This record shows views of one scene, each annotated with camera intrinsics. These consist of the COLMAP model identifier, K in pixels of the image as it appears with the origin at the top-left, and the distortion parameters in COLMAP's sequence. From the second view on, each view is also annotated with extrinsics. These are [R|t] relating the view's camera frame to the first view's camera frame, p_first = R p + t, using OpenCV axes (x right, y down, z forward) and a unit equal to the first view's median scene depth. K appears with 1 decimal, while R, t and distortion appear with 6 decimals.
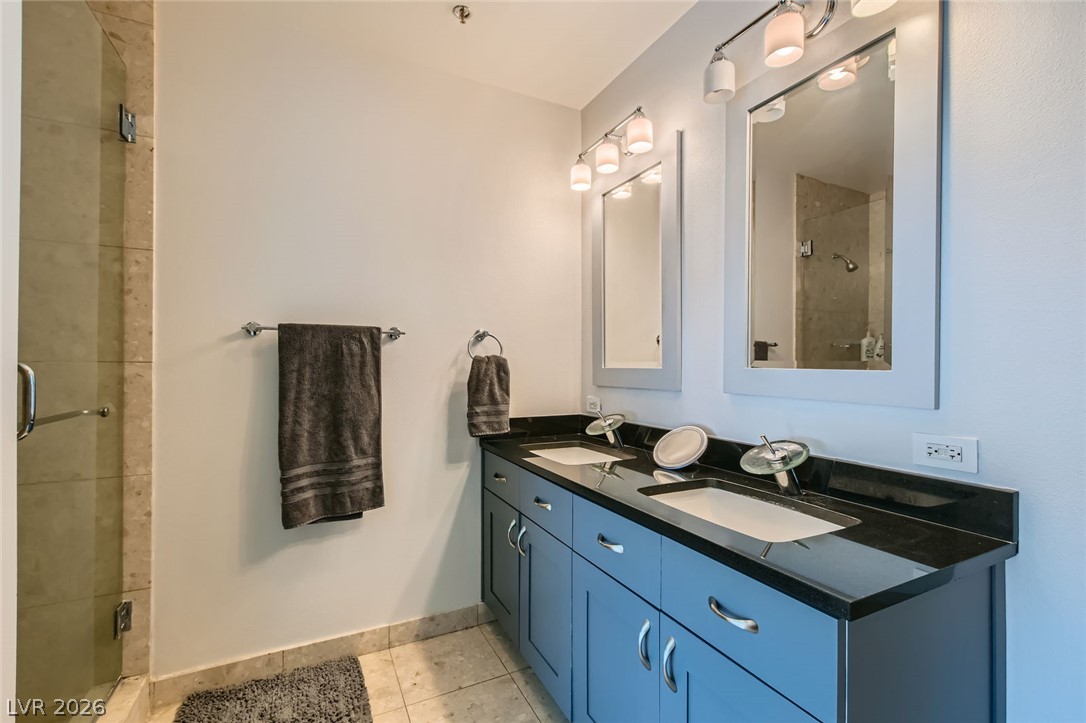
lens RADIAL K [[473.8, 0, 547.0], [0, 473.8, 363.7], [0, 0, 1]] dist [0.000990, -0.000682]
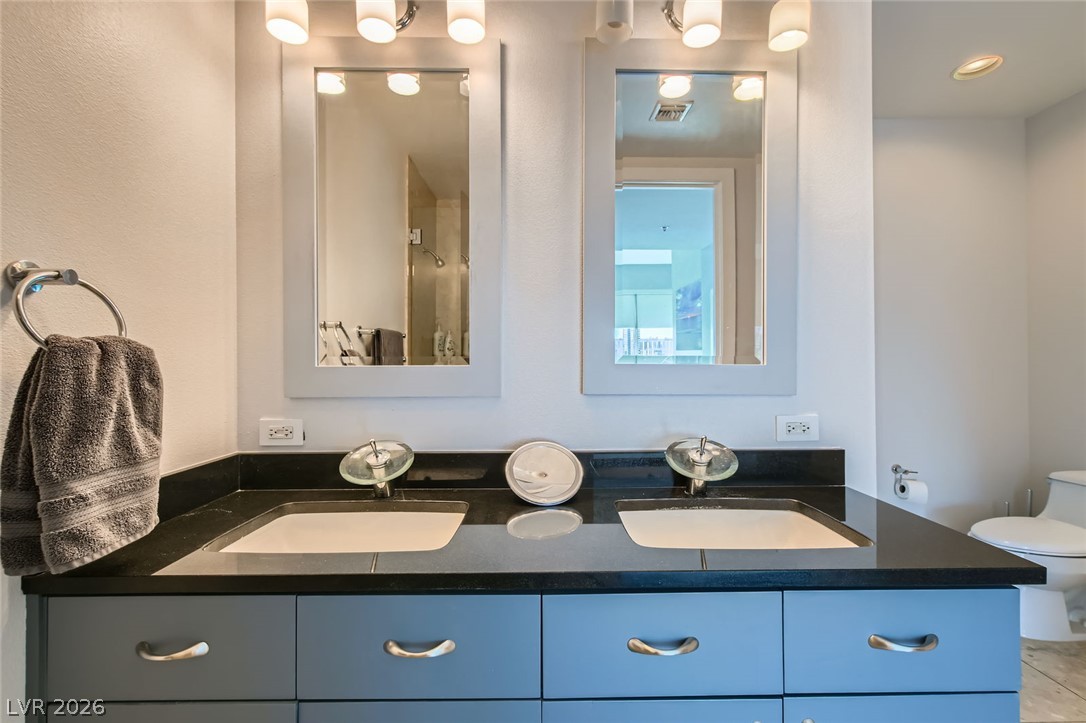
lens RADIAL K [[468.5, 0, 544.3], [0, 468.5, 365.0], [0, 0, 1]] dist [-0.055464, -0.000065]
pose [[0.421308, -0.014185, 0.906807, -0.290374], [-0.004540, 0.999832, 0.017749, -0.002388], [-0.906906, -0.011595, 0.421173, 0.543194]]
